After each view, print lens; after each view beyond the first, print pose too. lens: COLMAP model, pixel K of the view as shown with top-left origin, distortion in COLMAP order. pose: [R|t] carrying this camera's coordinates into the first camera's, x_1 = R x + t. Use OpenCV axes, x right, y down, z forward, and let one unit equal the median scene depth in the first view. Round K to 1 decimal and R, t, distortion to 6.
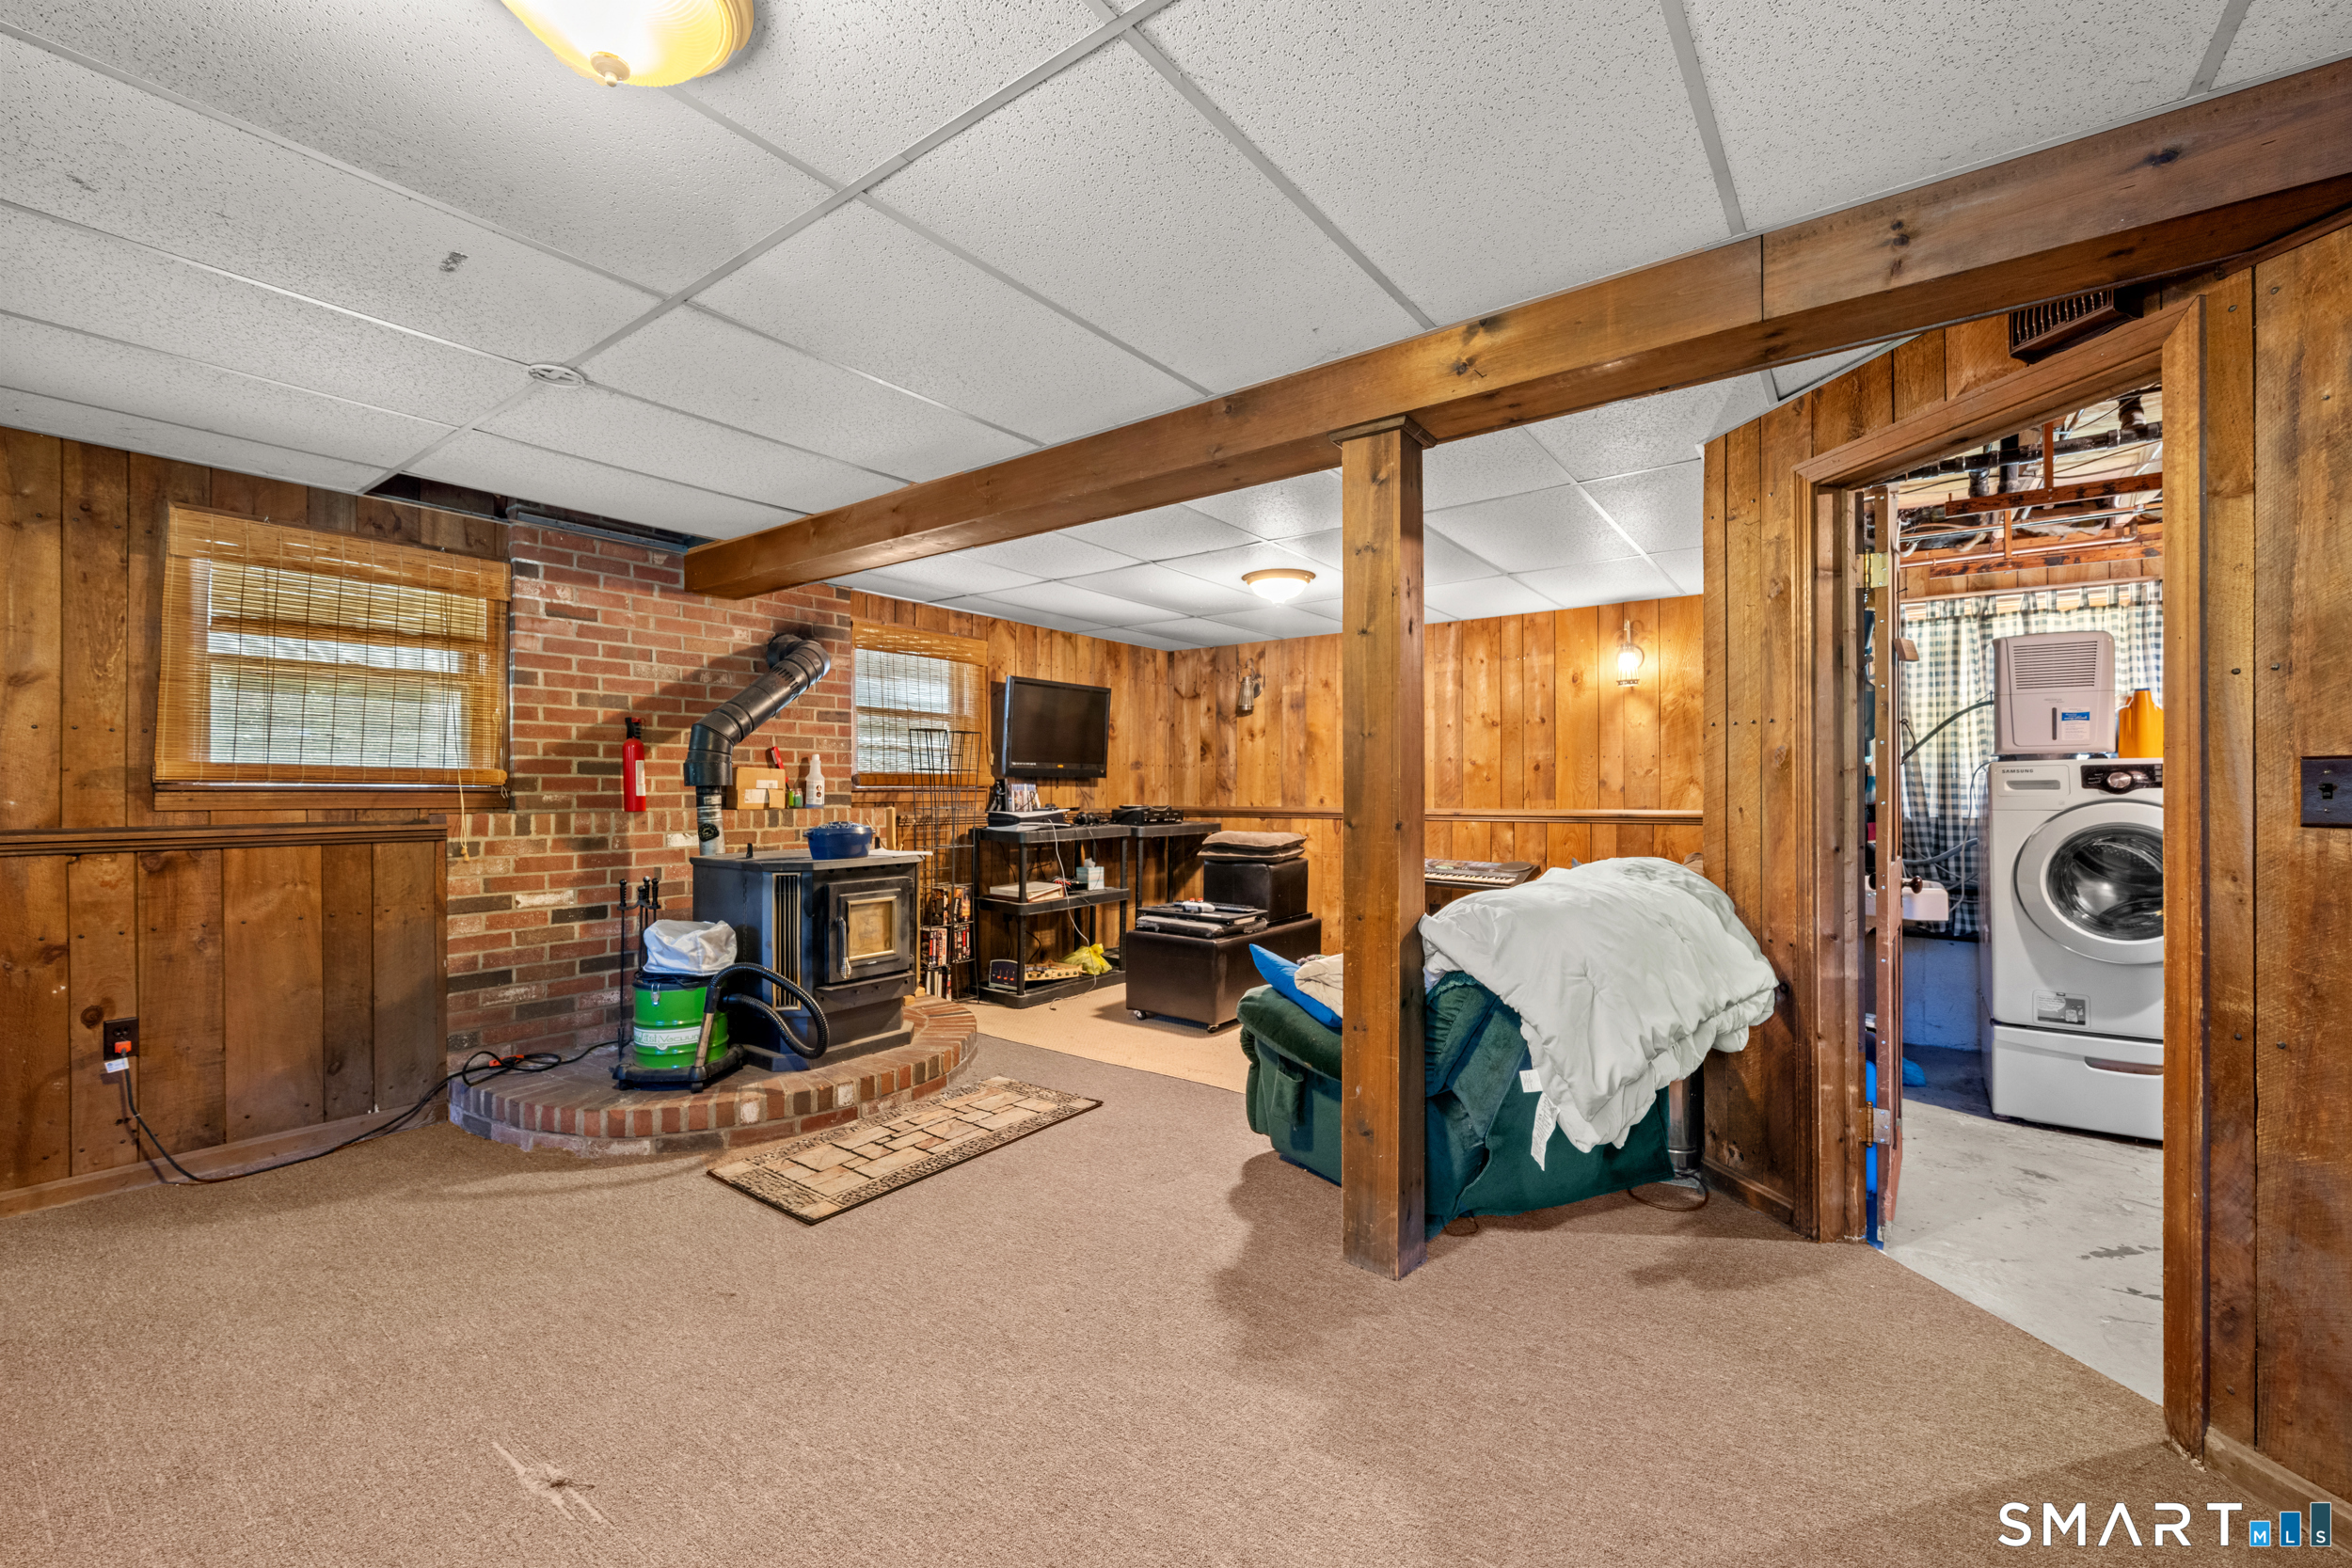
lens RADIAL K [[961.3, 0, 1171.4], [0, 961.3, 789.7], [0, 0, 1]] dist [-0.003019, -0.000146]
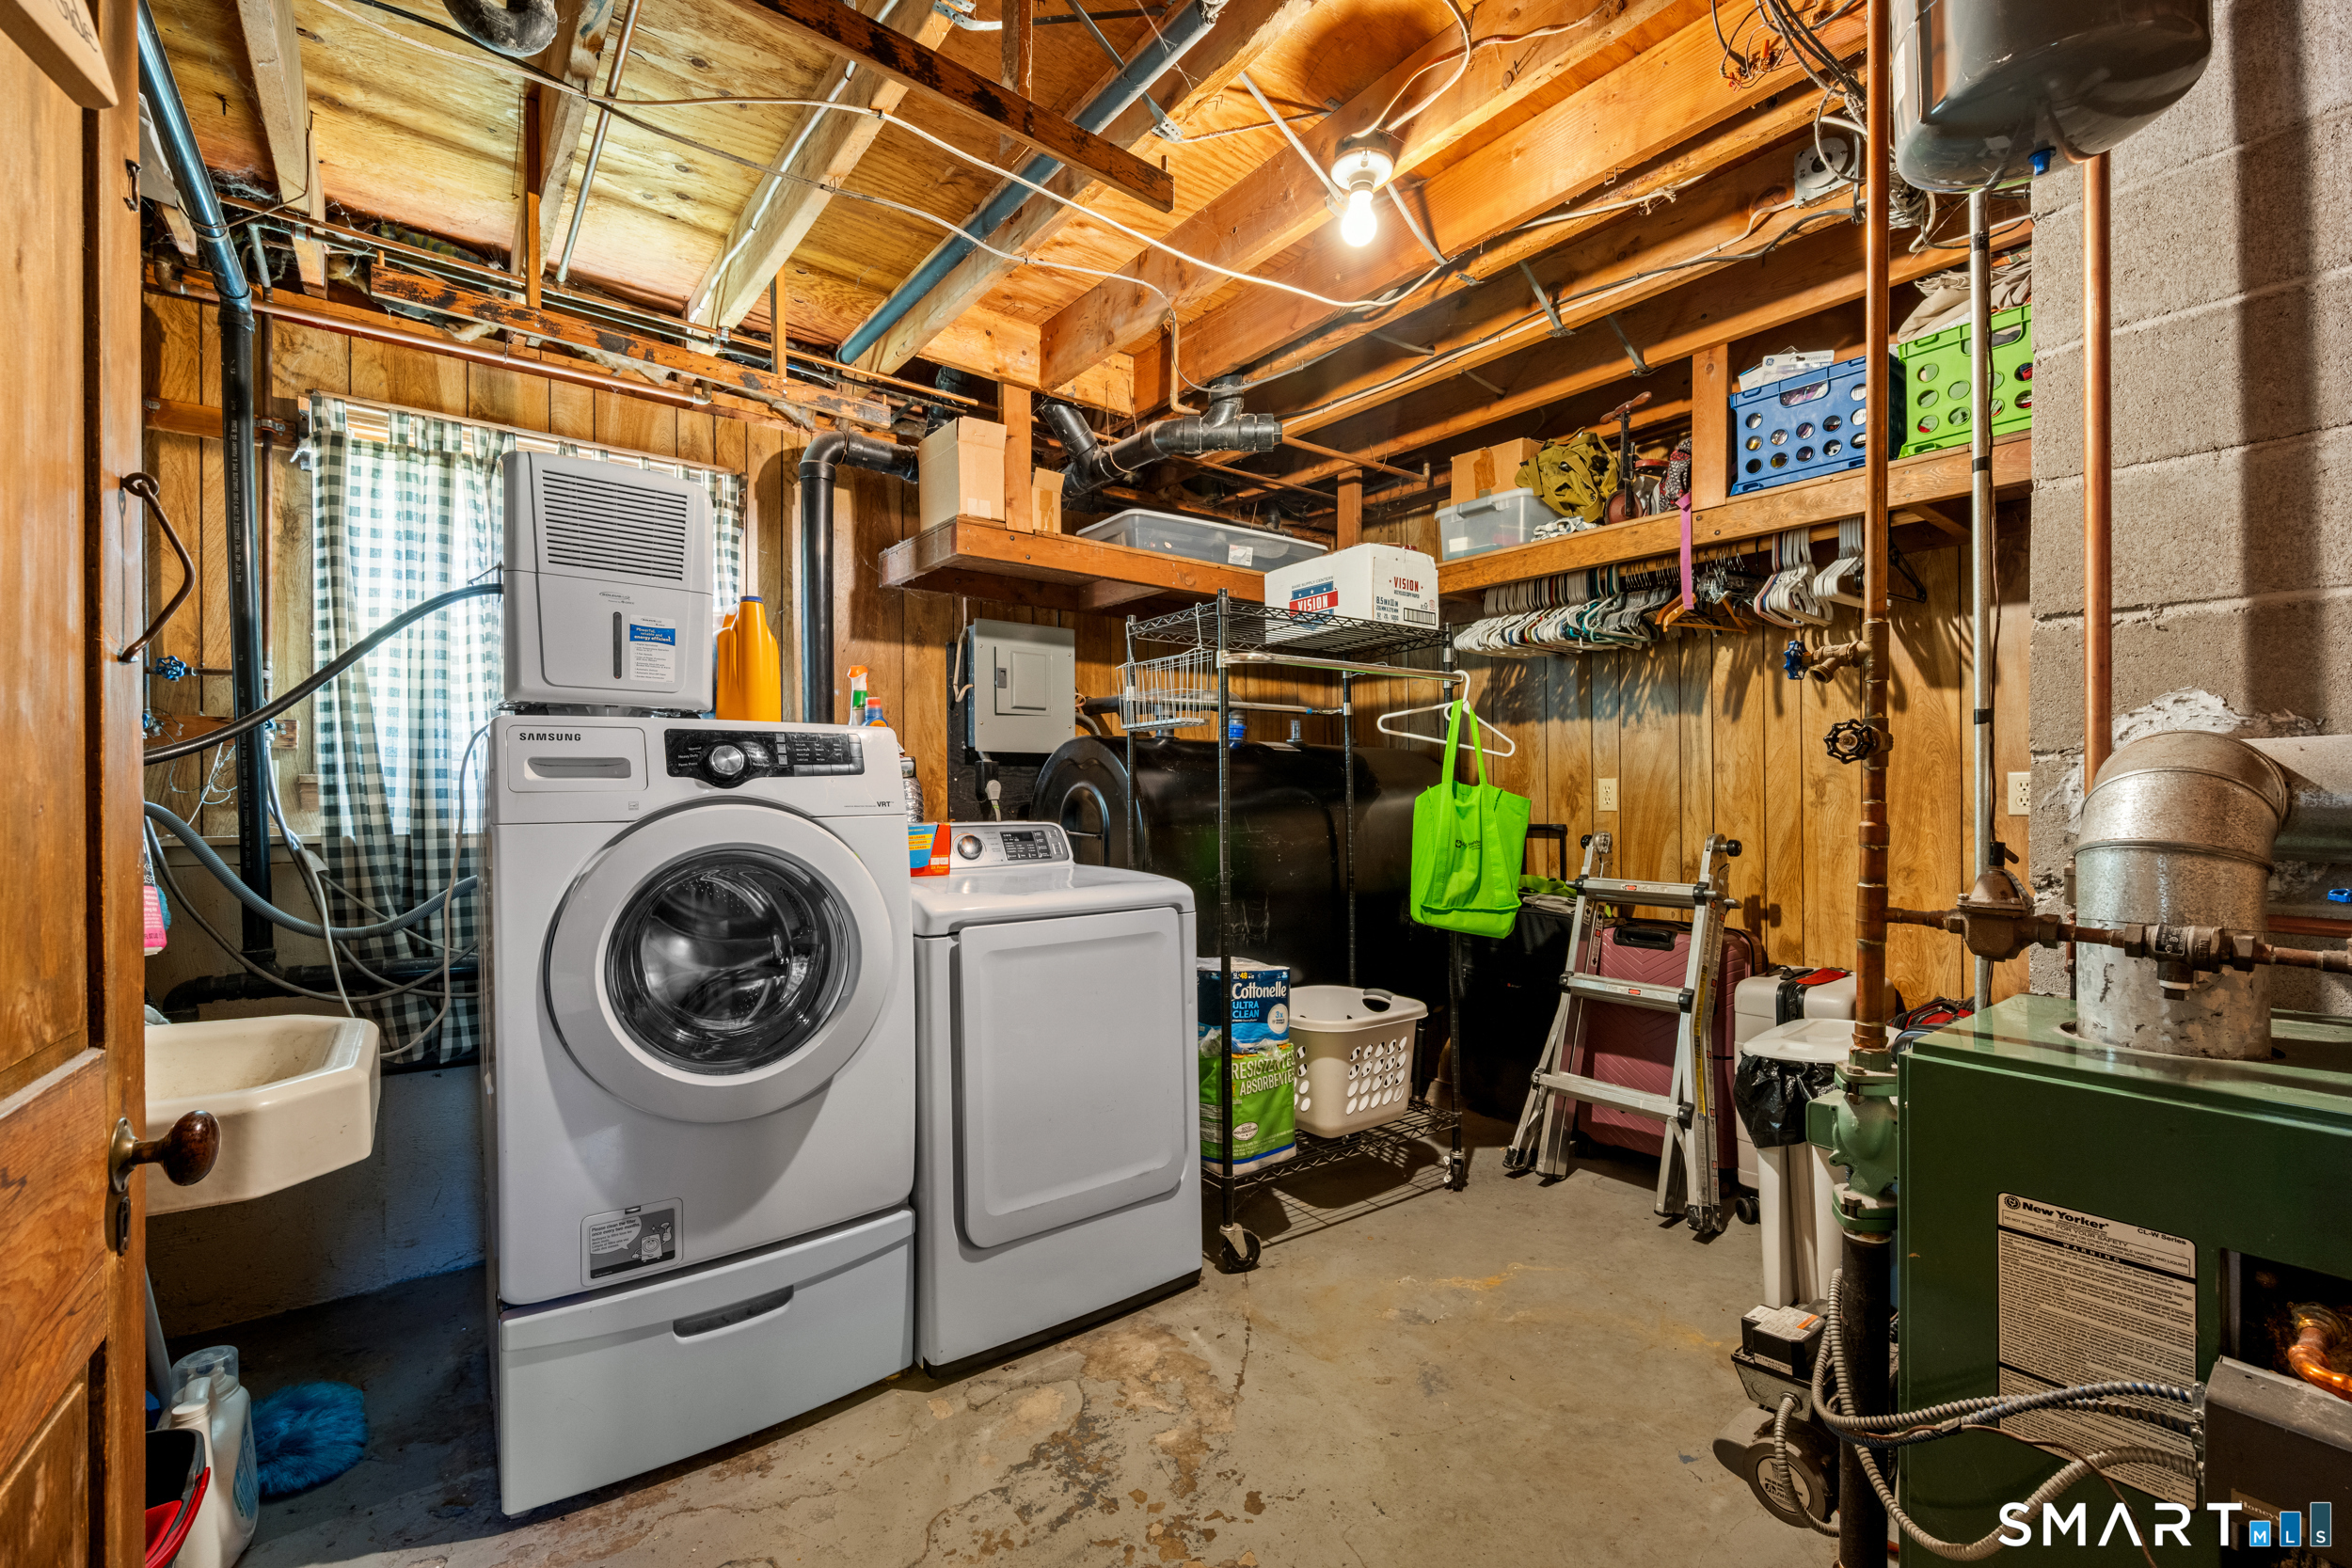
lens RADIAL K [[961.3, 0, 1171.4], [0, 961.3, 789.7], [0, 0, 1]] dist [-0.003019, -0.000146]
pose [[0.268623, -0.000729, 0.963245, 0.424324], [-0.001159, 0.999999, 0.001080, 0.003887], [-0.963245, -0.001407, 0.268622, 0.482137]]
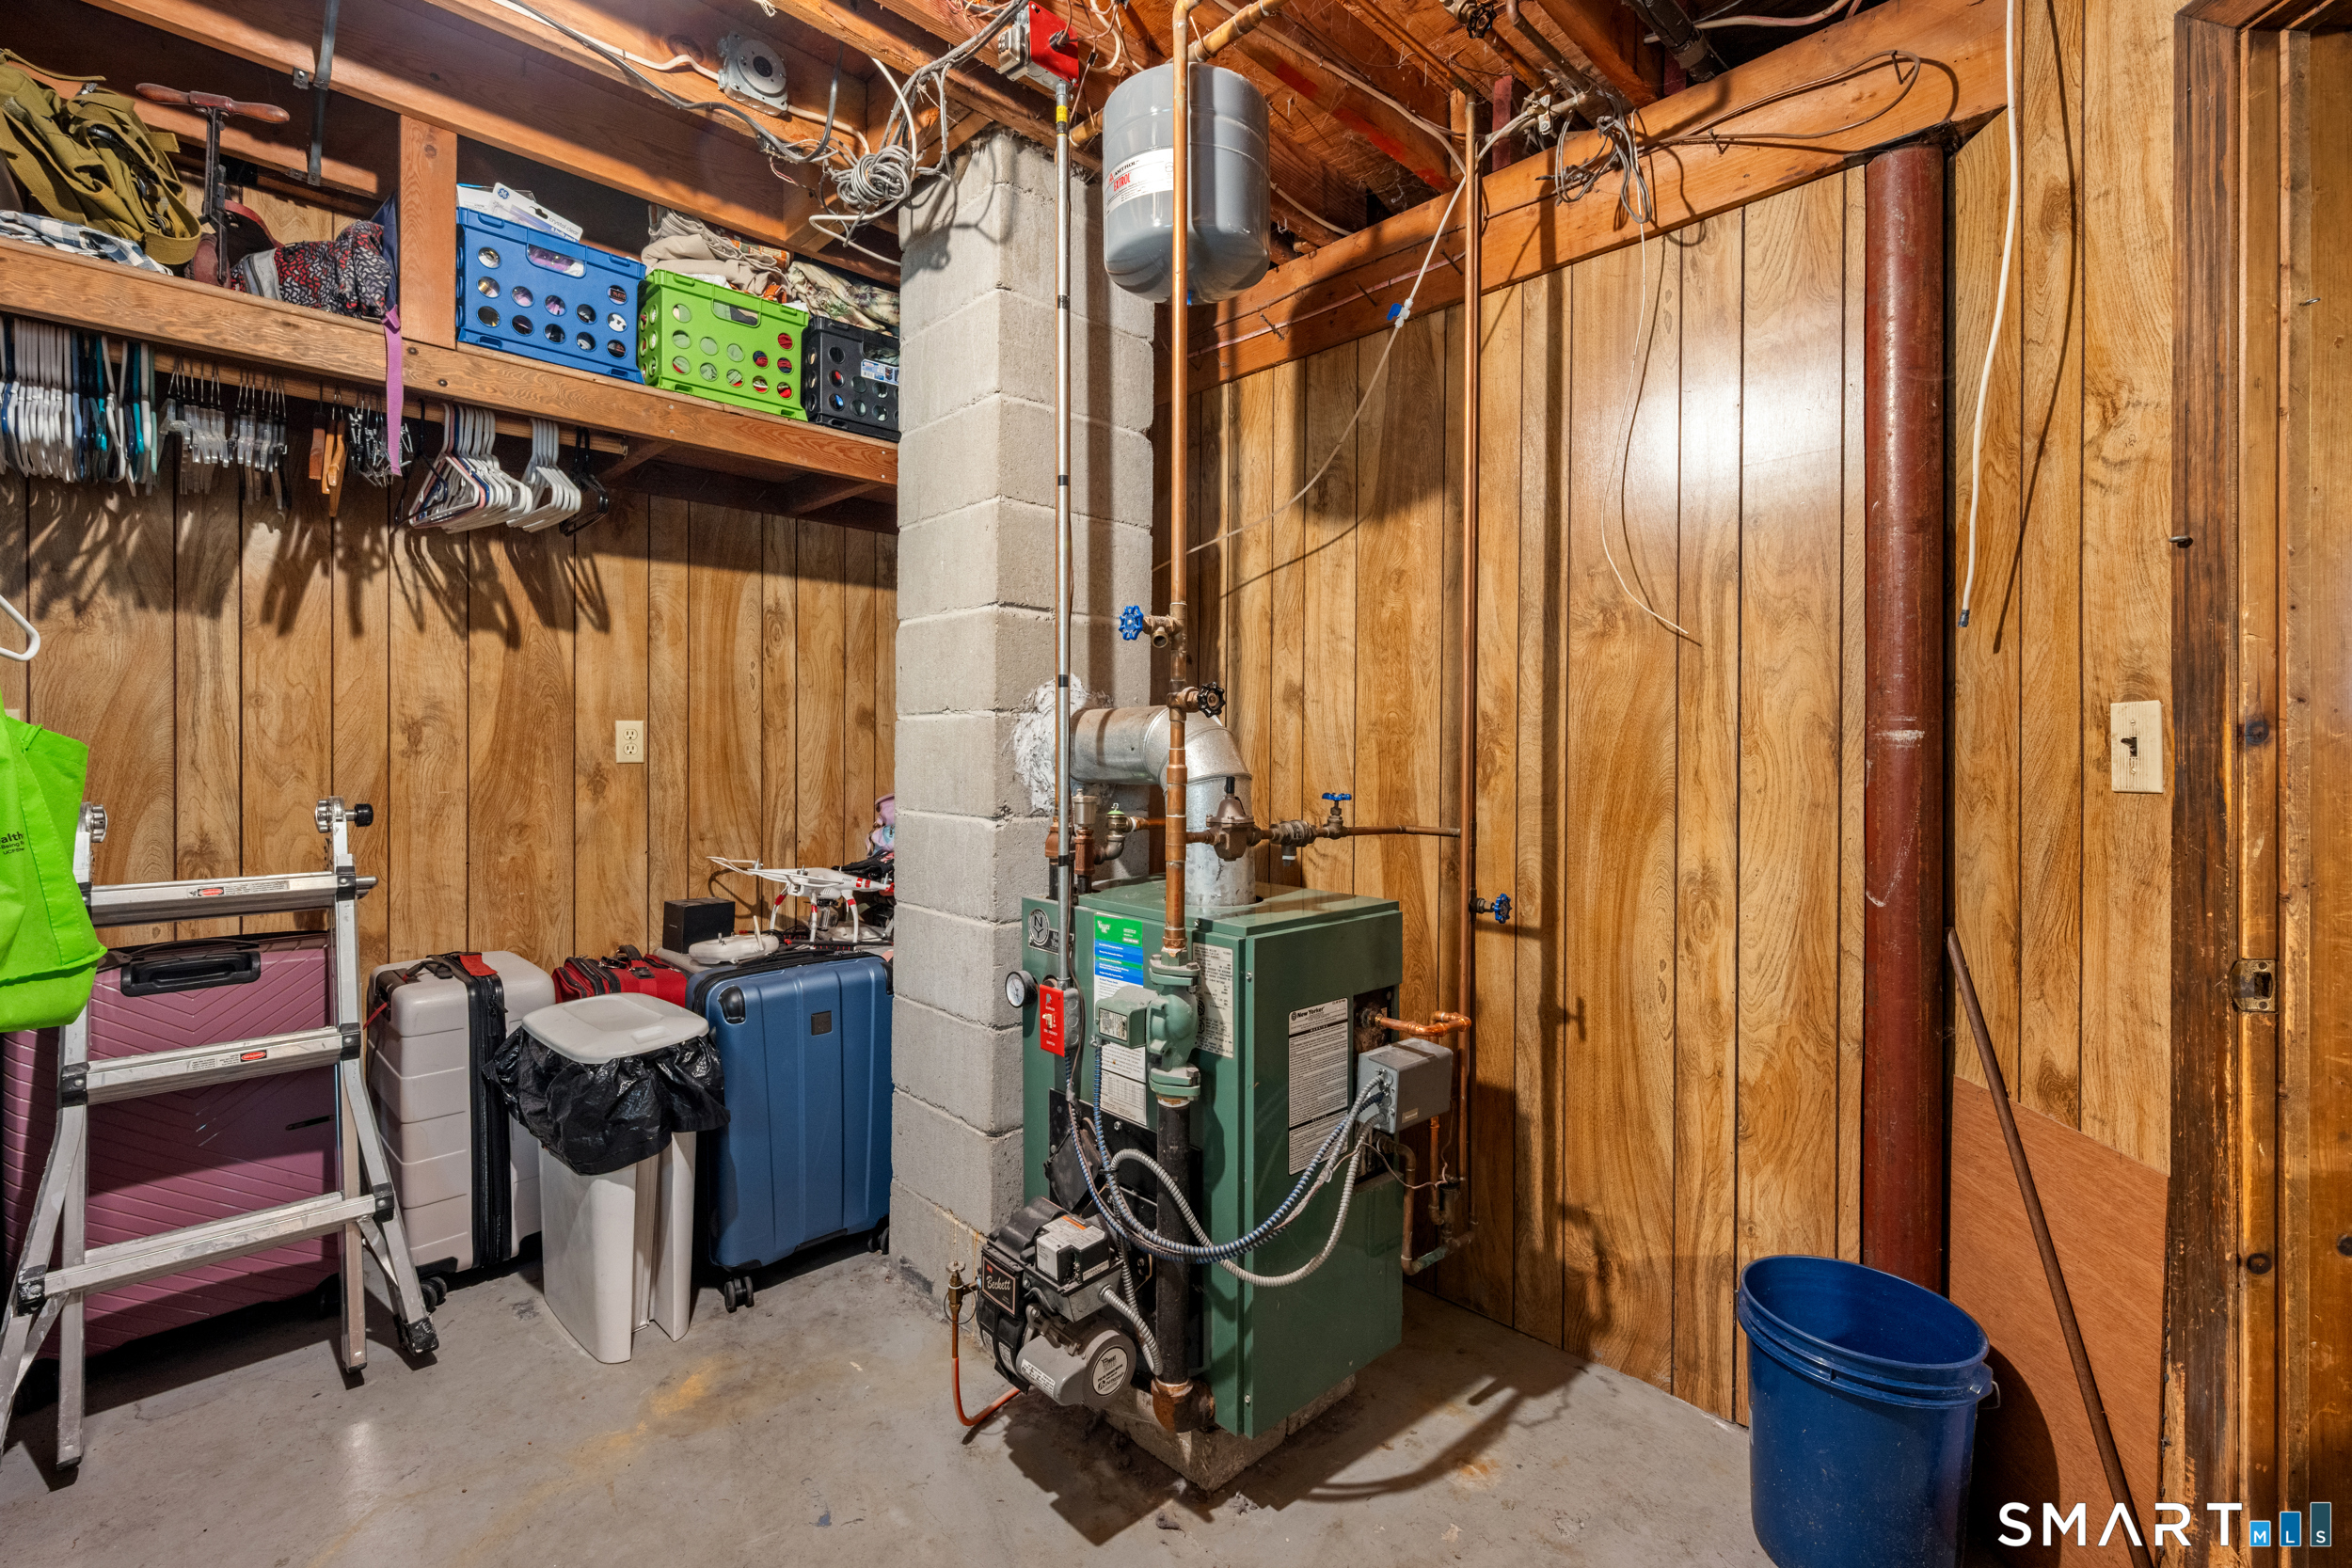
lens RADIAL K [[1022.8, 0, 1183.5], [0, 1022.8, 744.7], [0, 0, 1]] dist [-0.001122, -0.000454]
pose [[-0.987215, -0.010084, 0.159073, 0.878848], [-0.011245, 0.999916, -0.006399, 0.011358], [-0.158995, -0.008106, -0.987246, 0.901060]]
